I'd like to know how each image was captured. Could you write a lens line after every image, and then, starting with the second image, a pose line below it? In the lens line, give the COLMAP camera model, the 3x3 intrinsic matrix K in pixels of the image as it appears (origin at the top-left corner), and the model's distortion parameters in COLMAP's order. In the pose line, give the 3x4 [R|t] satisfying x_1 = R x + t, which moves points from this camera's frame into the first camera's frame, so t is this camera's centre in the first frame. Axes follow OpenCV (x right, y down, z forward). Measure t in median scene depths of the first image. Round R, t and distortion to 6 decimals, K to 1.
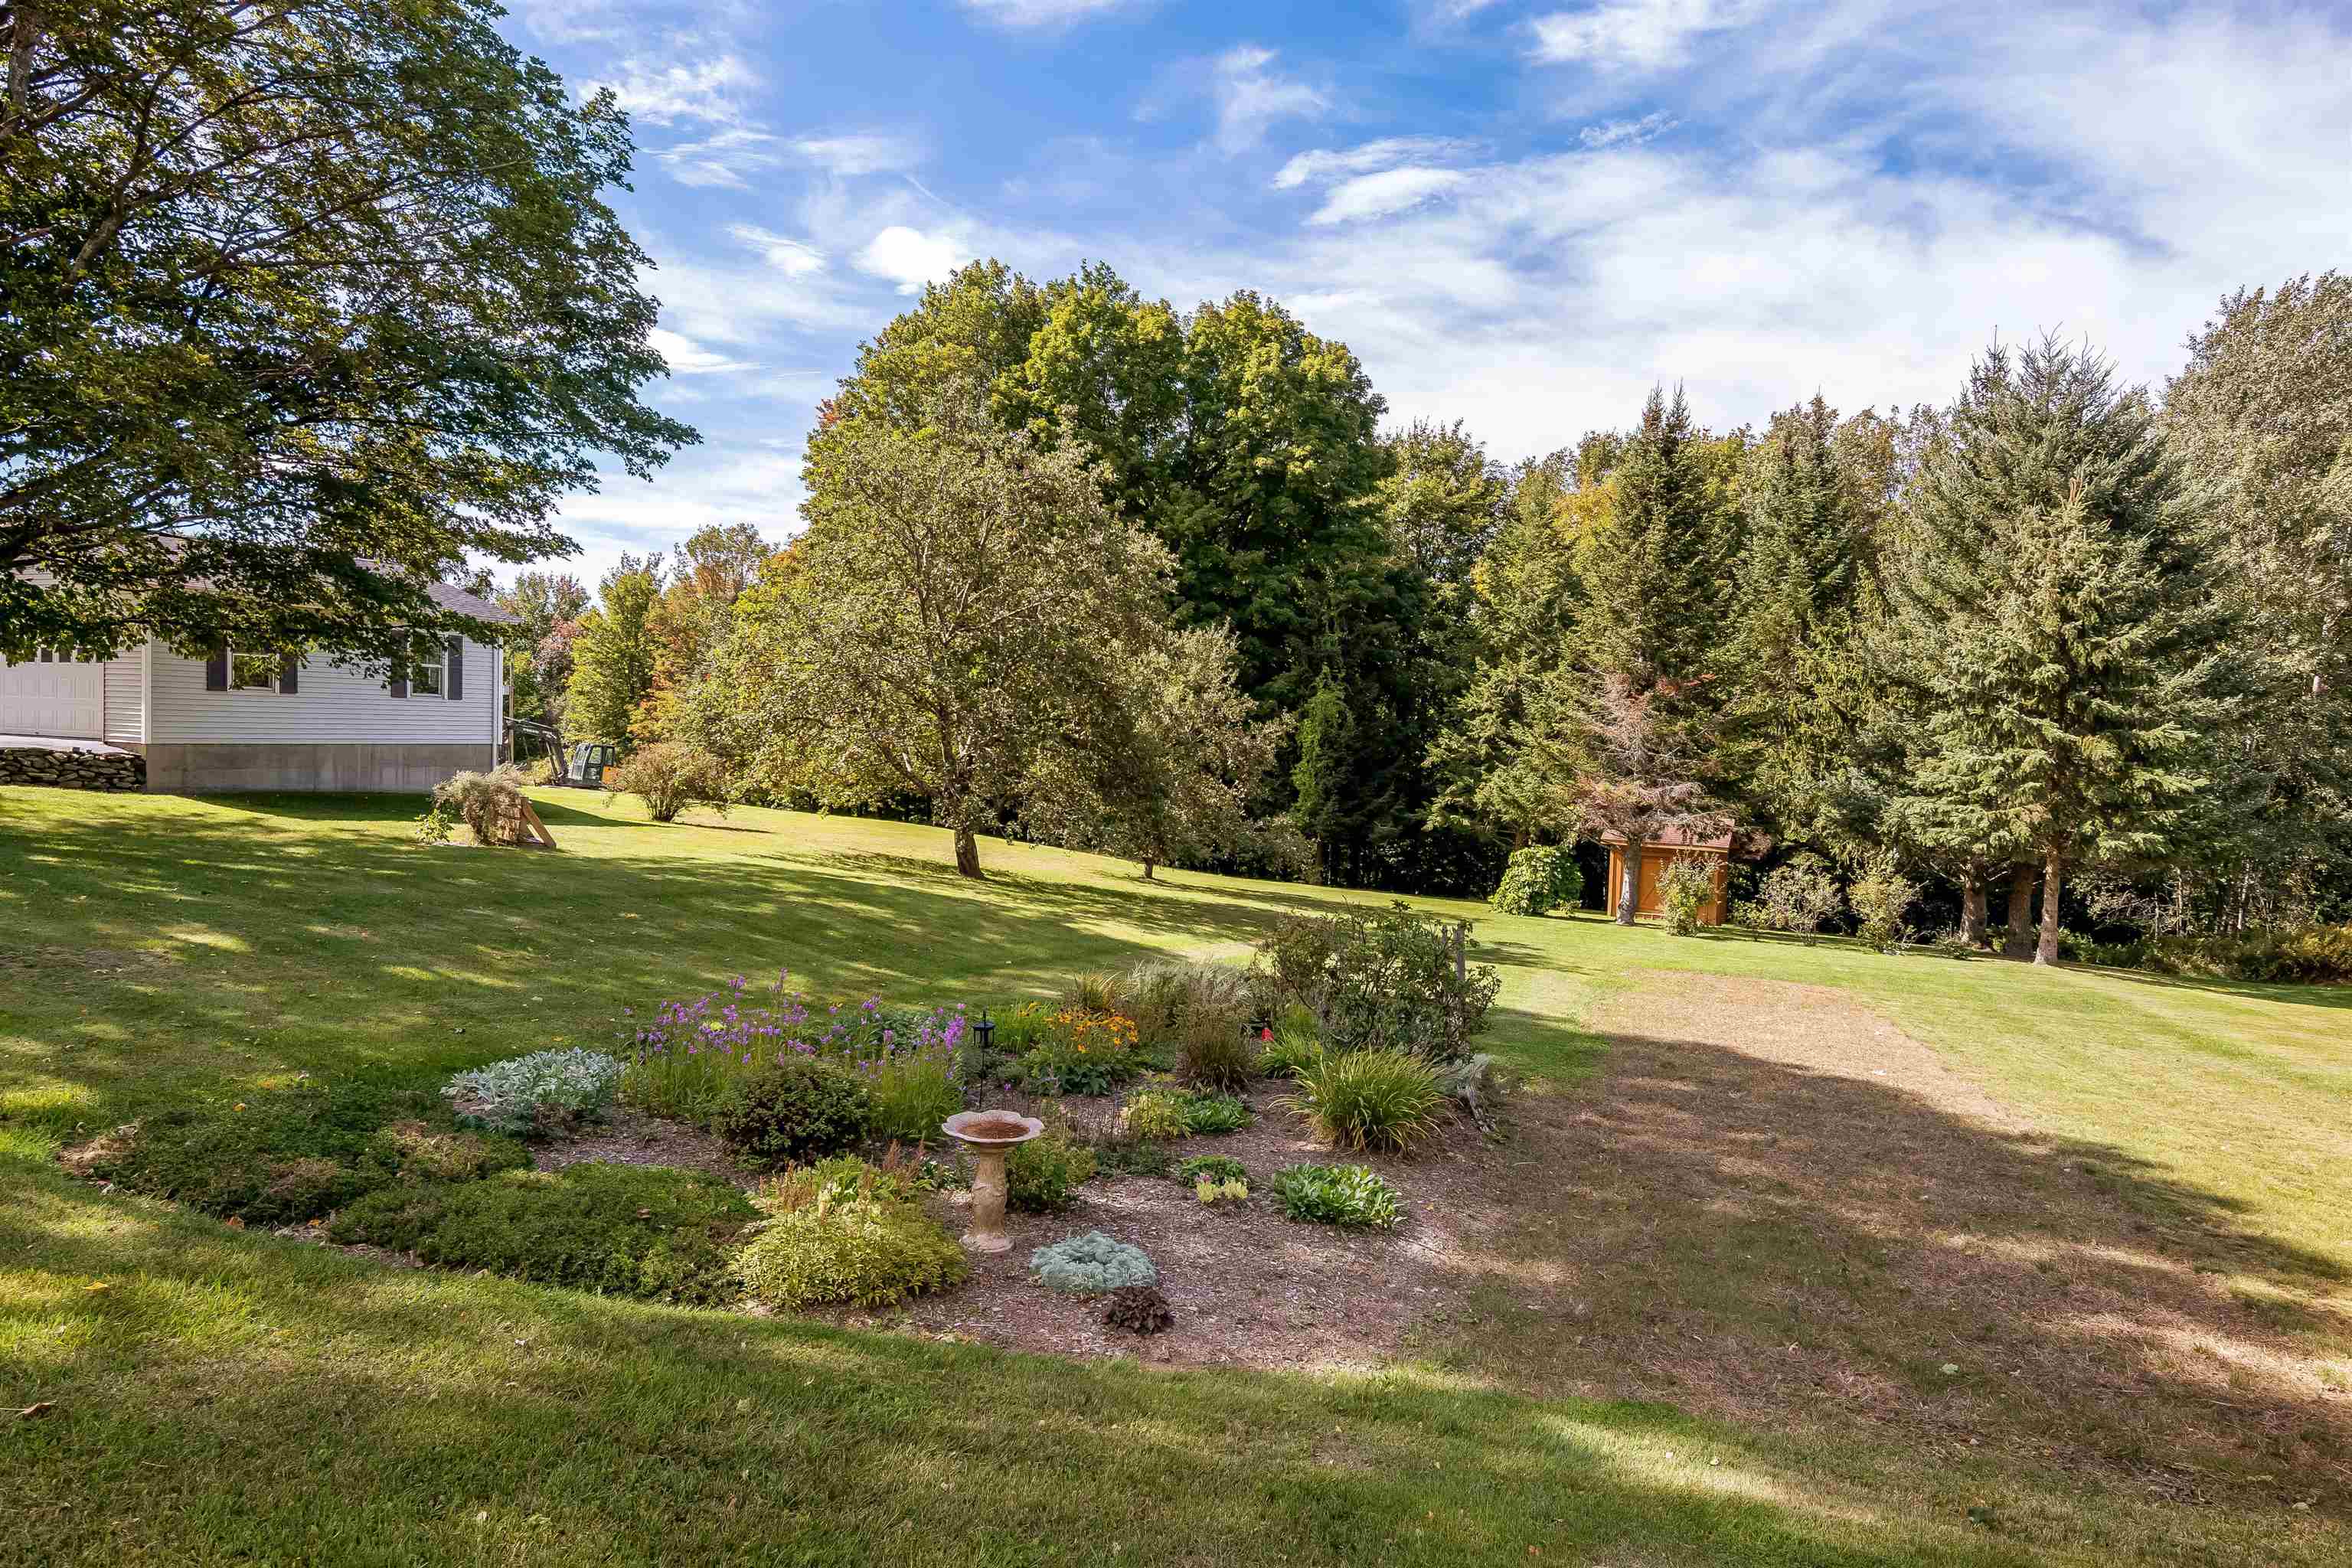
lens RADIAL K [[1319.7, 0, 1179.3], [0, 1319.7, 790.5], [0, 0, 1]] dist [-0.027663, -0.003965]
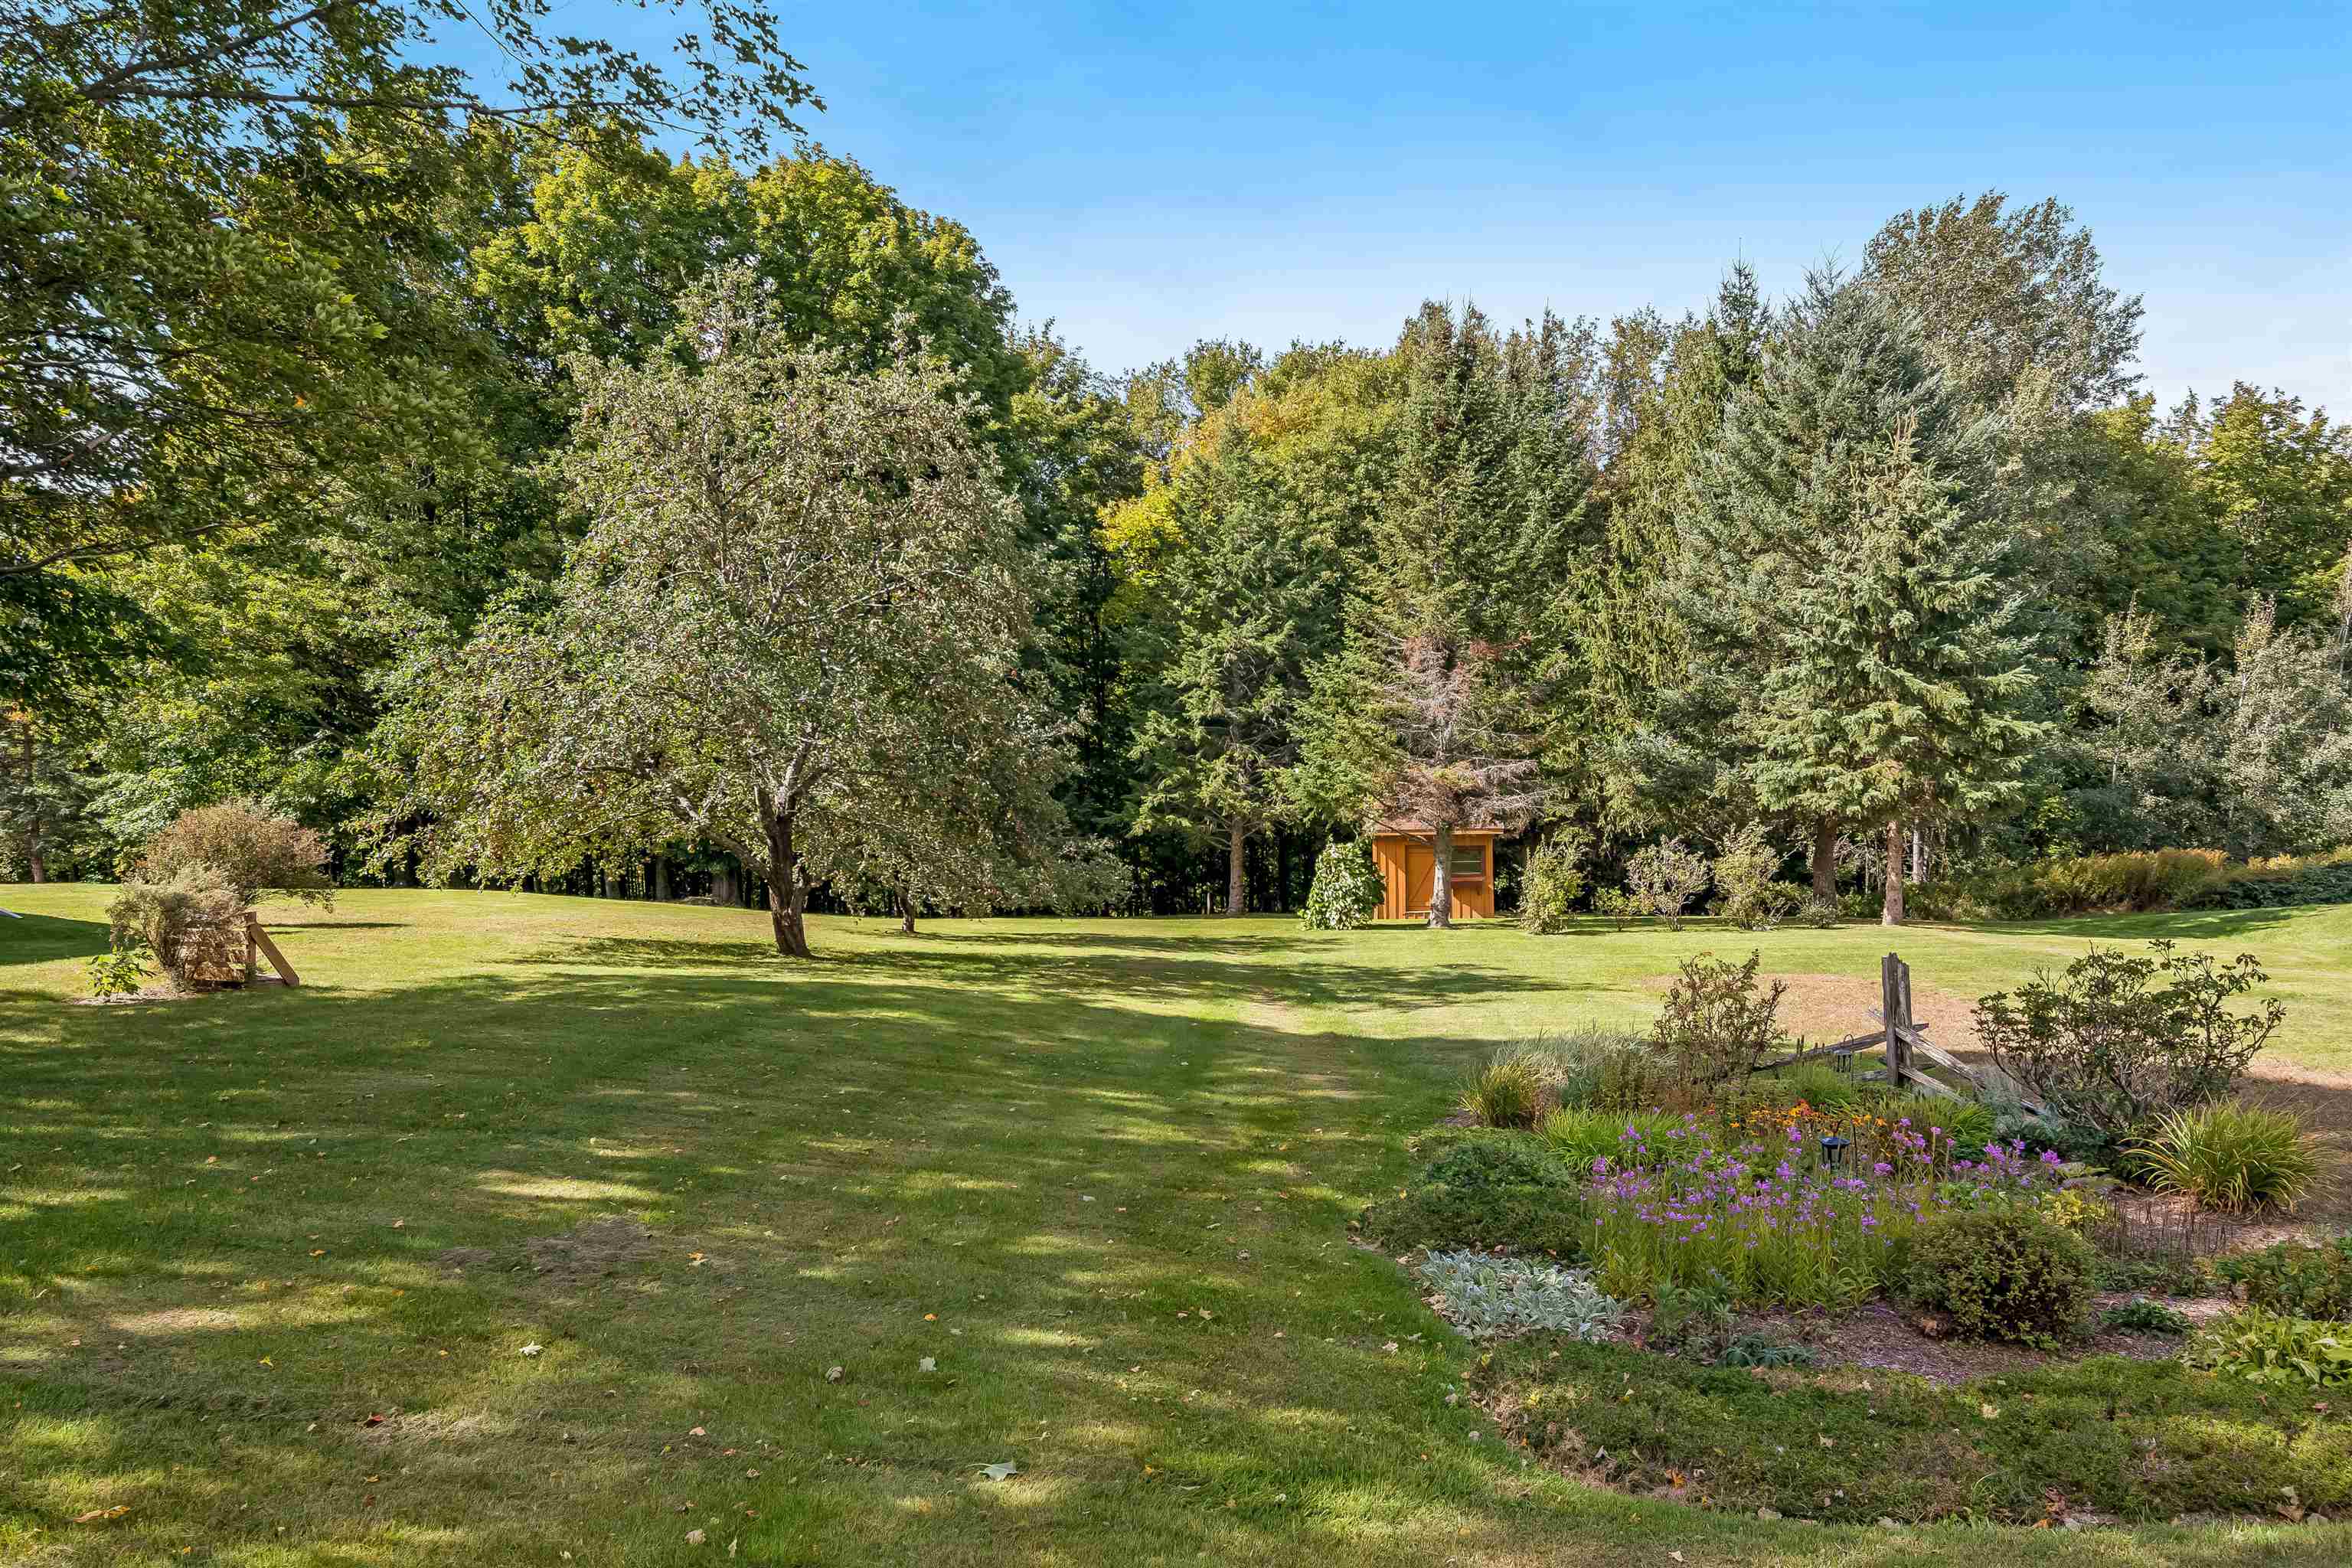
lens RADIAL K [[1669.5, 0, 1184.7], [0, 1669.5, 860.2], [0, 0, 1]] dist [-0.018019, -0.005630]
pose [[0.929241, -0.089721, 0.358415, -0.210726], [0.072618, 0.995497, 0.060928, -0.021566], [-0.362268, -0.030589, 0.931572, 0.038779]]
